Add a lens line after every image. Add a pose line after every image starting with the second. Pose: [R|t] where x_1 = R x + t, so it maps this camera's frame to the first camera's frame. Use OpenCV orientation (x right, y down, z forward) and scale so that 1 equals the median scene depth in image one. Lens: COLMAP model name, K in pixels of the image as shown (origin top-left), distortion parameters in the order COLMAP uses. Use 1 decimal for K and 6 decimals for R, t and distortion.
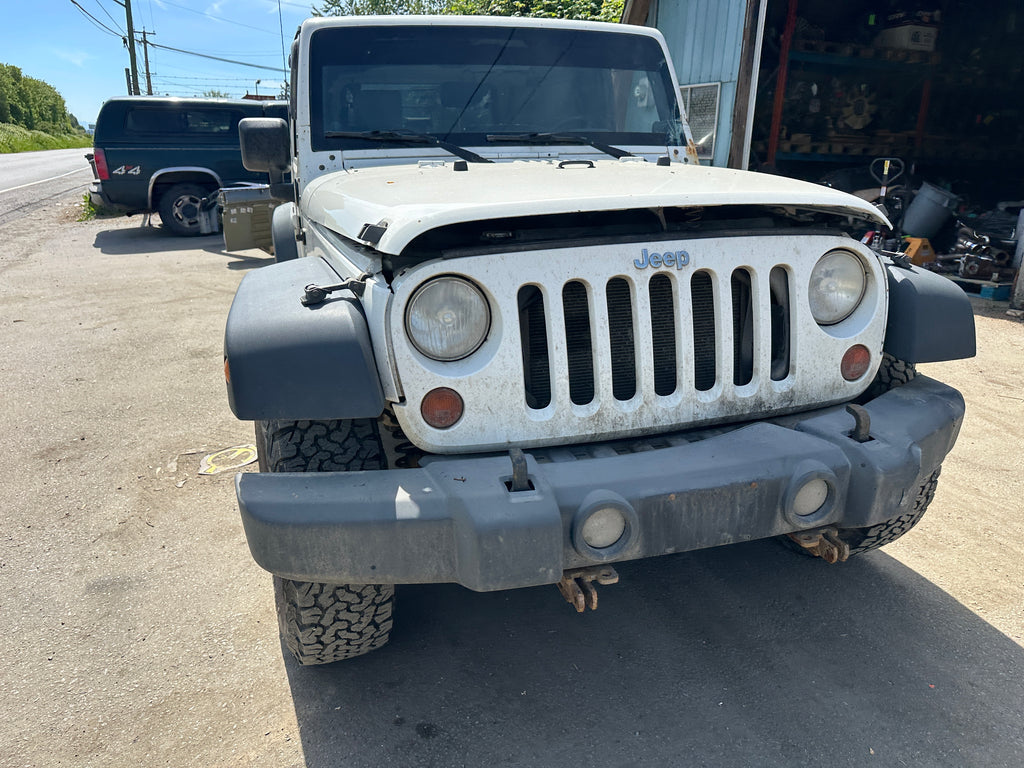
lens RADIAL K [[730.6, 0, 516.1], [0, 730.6, 389.0], [0, 0, 1]] dist [-0.000005, -0.001704]
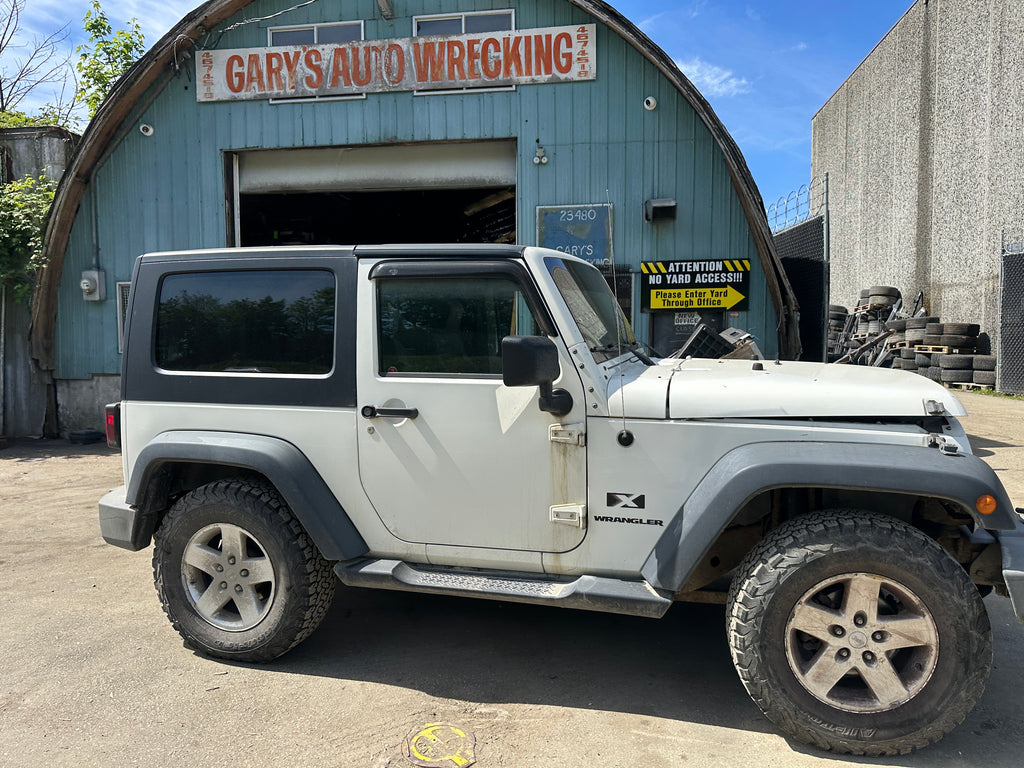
lens RADIAL K [[717.3, 0, 517.7], [0, 717.3, 390.9], [0, 0, 1]] dist [0.074280, -0.113594]
pose [[0.536502, -0.083900, 0.839718, -1.781115], [0.280084, 0.956346, -0.083395, -0.327777], [-0.796064, 0.279933, 0.536581, 0.753767]]
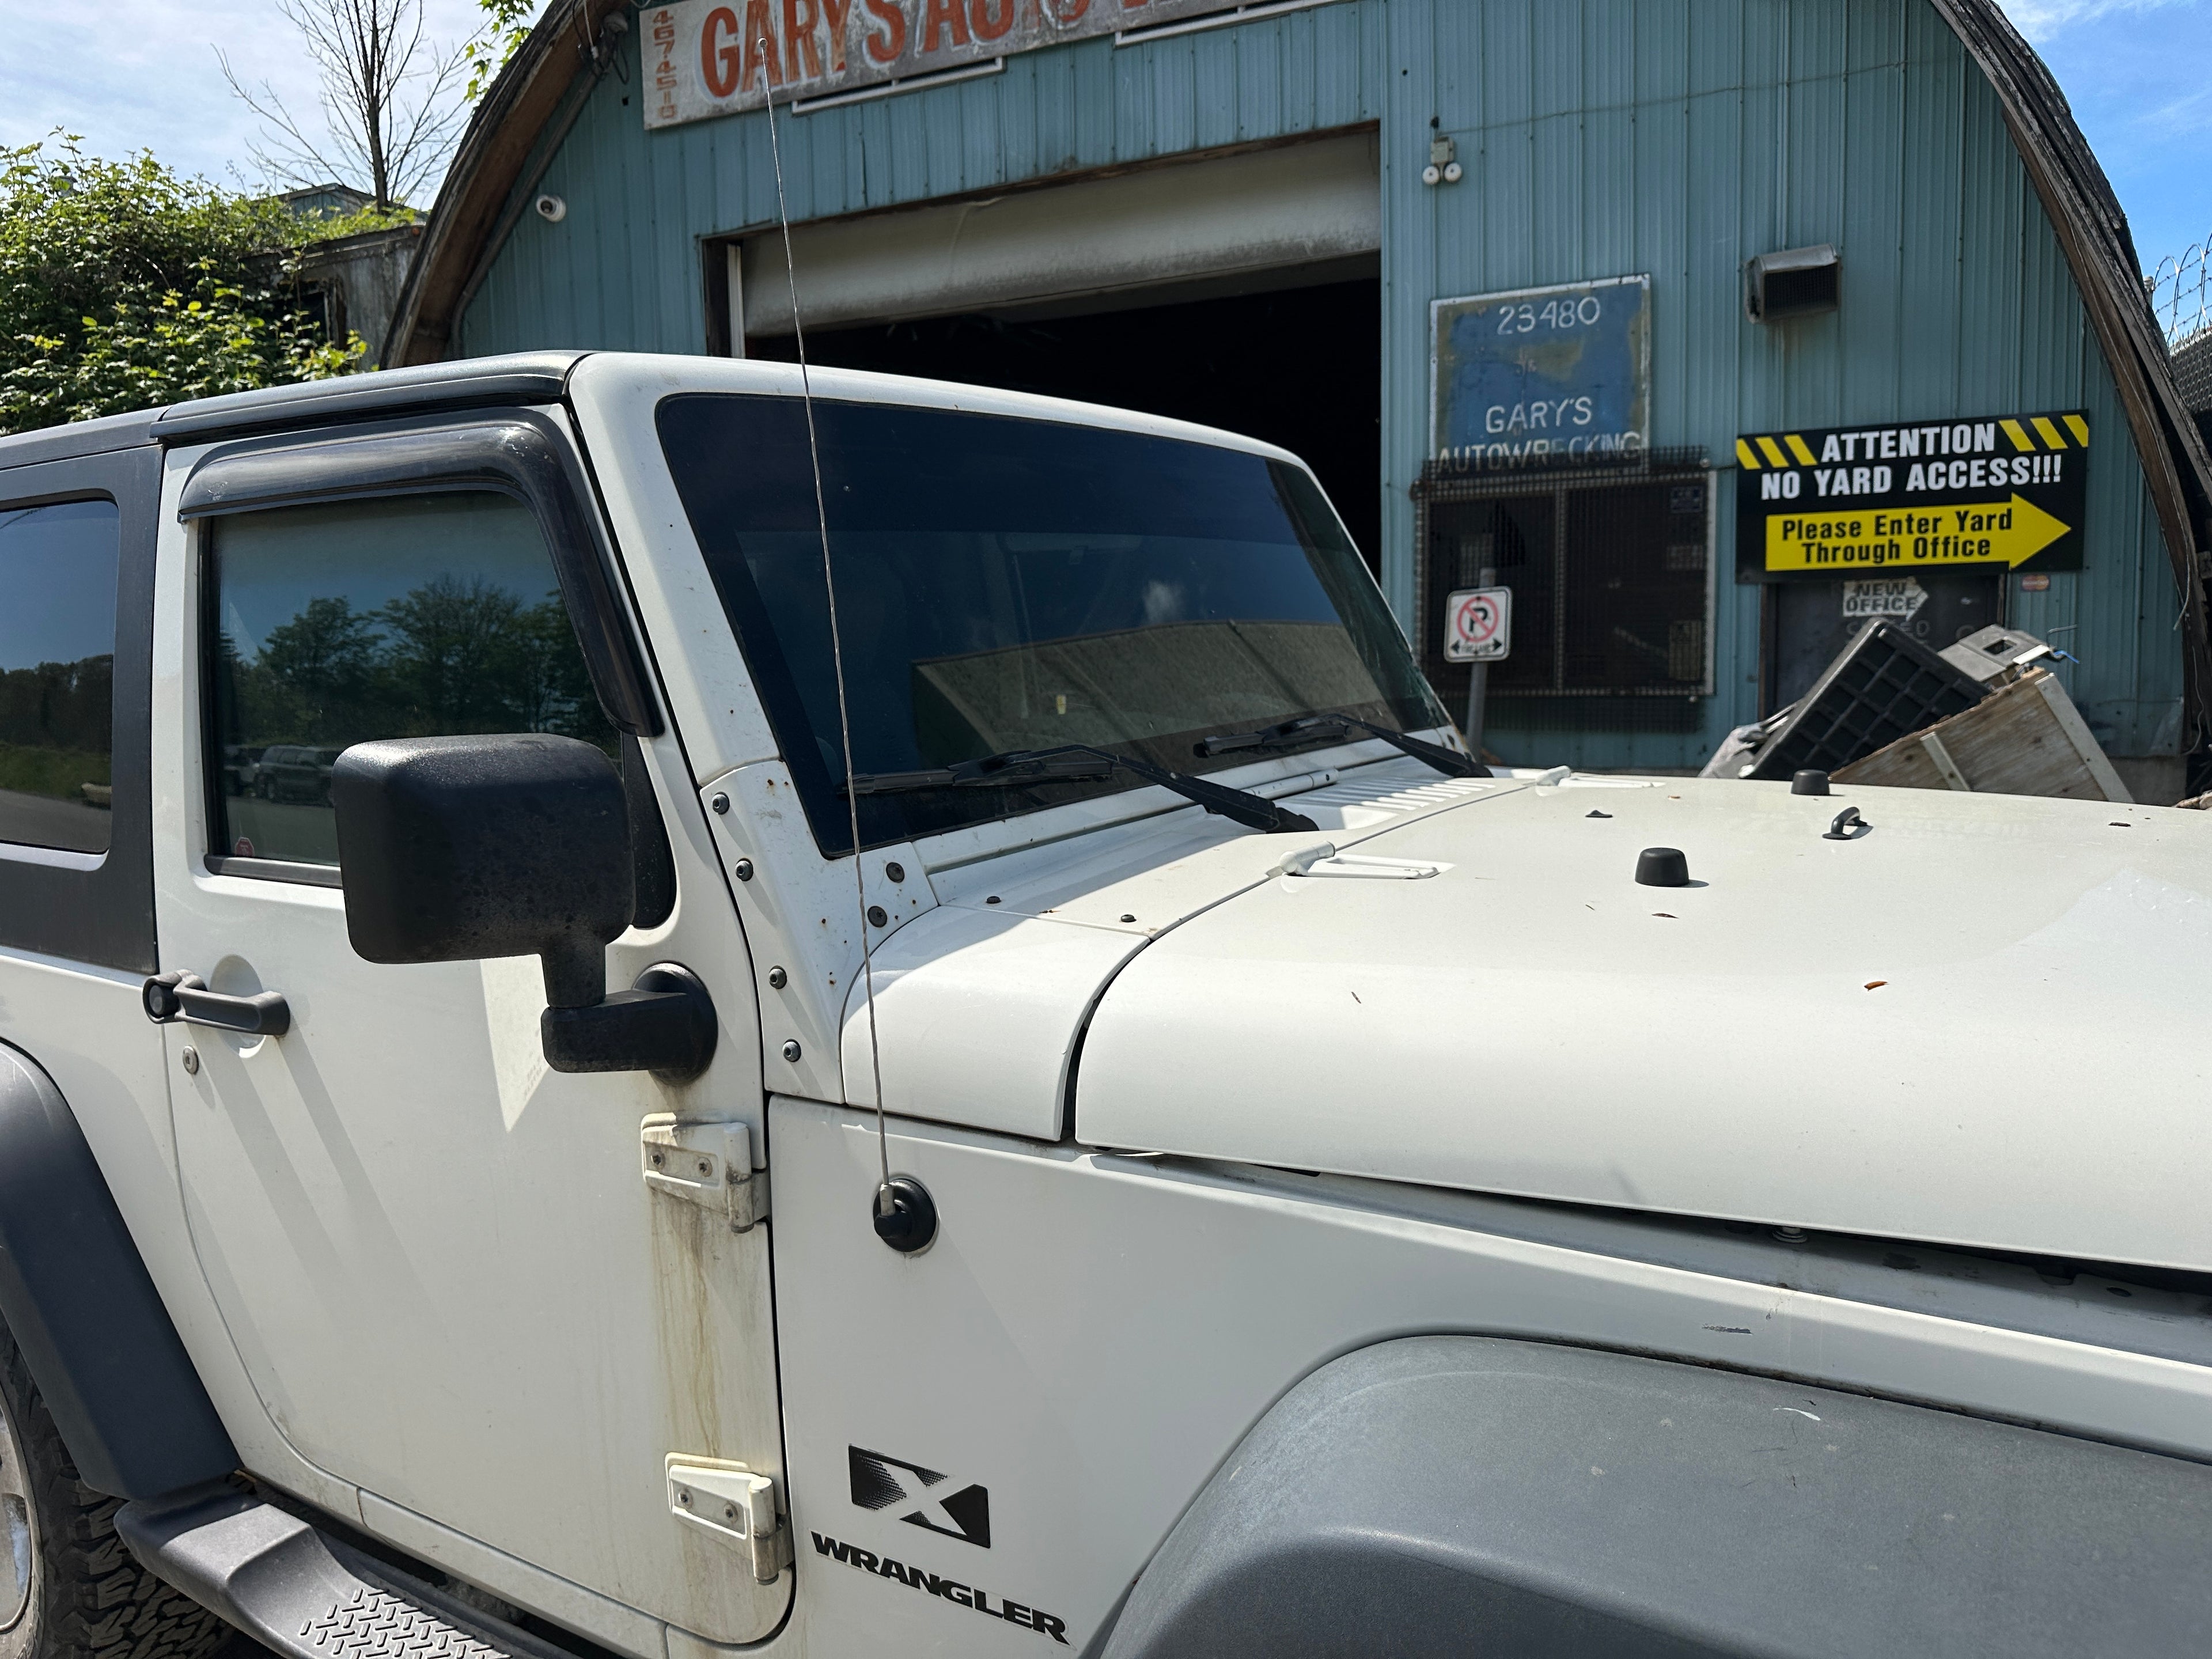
lens RADIAL K [[1578.2, 0, 1095.9], [0, 1578.2, 805.2], [0, 0, 1]] dist [0.032836, -0.062366]
pose [[0.764281, -0.098038, 0.637388, -0.774909], [0.239392, 0.960885, -0.139254, -0.351764], [-0.598804, 0.259015, 0.757855, 0.770615]]
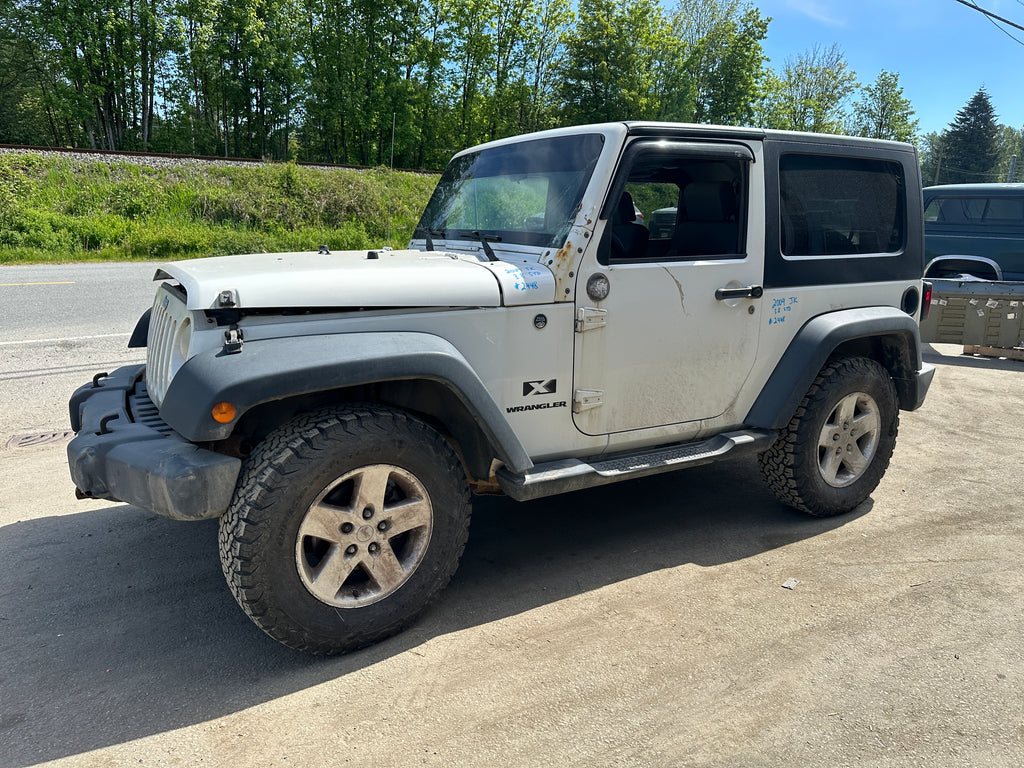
lens RADIAL K [[720.2, 0, 523.2], [0, 720.2, 382.0], [0, 0, 1]] dist [0.084449, -0.142679]
pose [[0.243798, 0.217954, -0.945018, 1.862898], [-0.322746, 0.937113, 0.132868, -0.455432], [0.914548, 0.272608, 0.298810, 1.183747]]
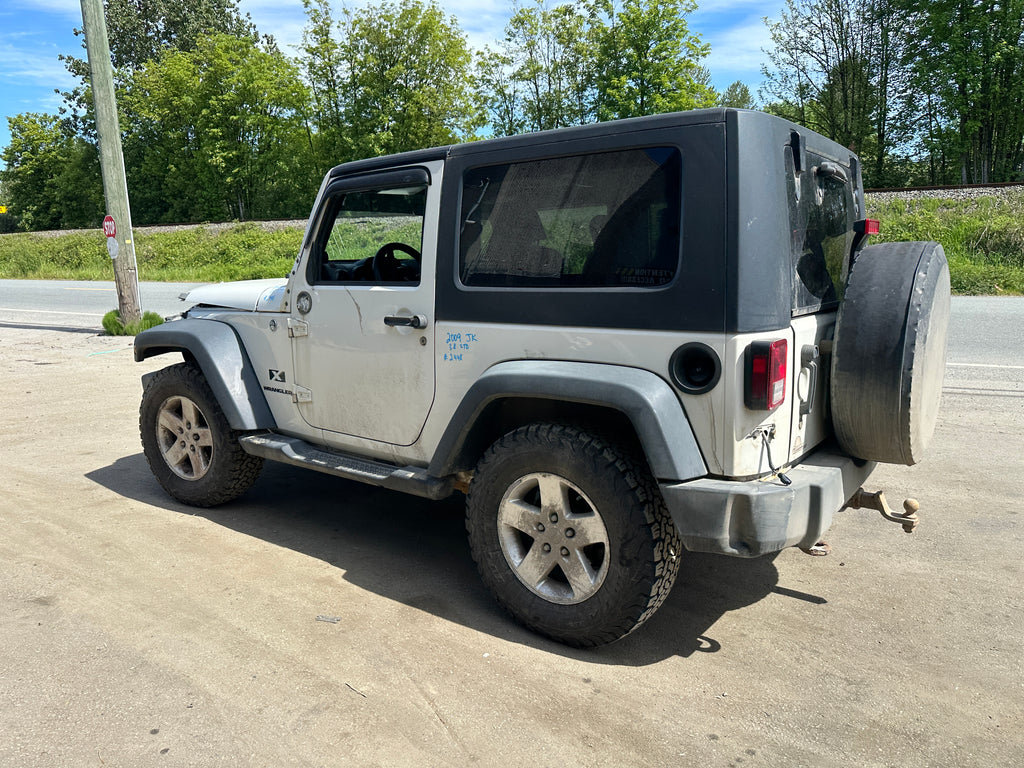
lens RADIAL K [[724.9, 0, 517.4], [0, 724.9, 371.8], [0, 0, 1]] dist [0.030170, -0.042022]
pose [[-0.792430, 0.114407, -0.599137, 1.116746], [-0.178634, 0.895658, 0.407293, -1.204864], [0.583219, 0.429777, -0.689309, 3.448634]]
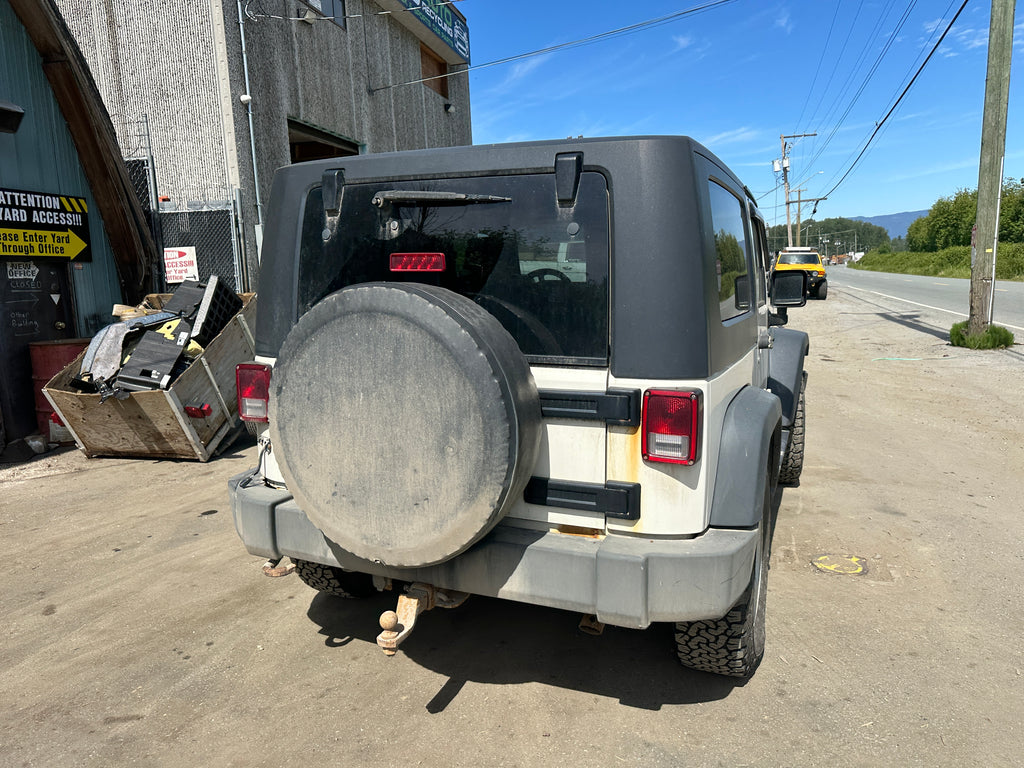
lens RADIAL K [[726.4, 0, 518.0], [0, 726.4, 374.8], [0, 0, 1]] dist [0.034824, -0.046367]
pose [[-0.773588, -0.077776, 0.628898, -1.256930], [0.216125, 0.900553, 0.377220, -1.240894], [-0.595694, 0.427733, -0.679848, 3.509163]]
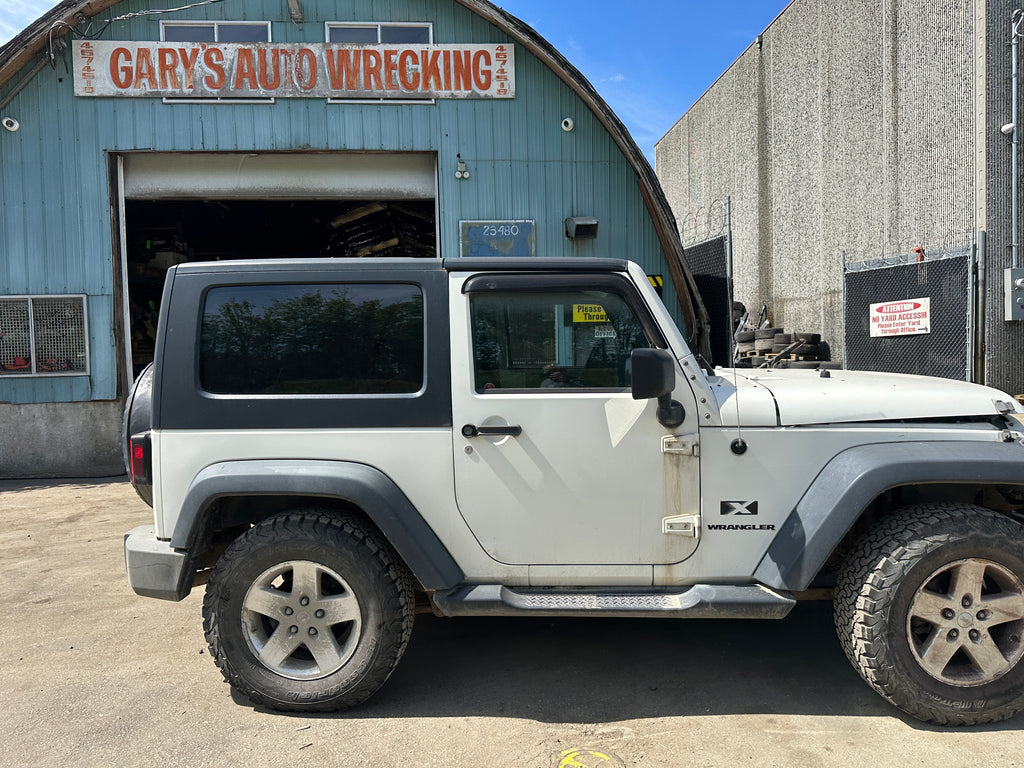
lens RADIAL K [[721.3, 0, 518.3], [0, 721.3, 388.4], [0, 0, 1]] dist [0.018773, -0.022421]
pose [[0.337621, -0.076821, 0.938142, -2.009898], [0.322731, 0.945699, -0.038705, -0.506115], [-0.884227, 0.315835, 0.344080, 1.253511]]
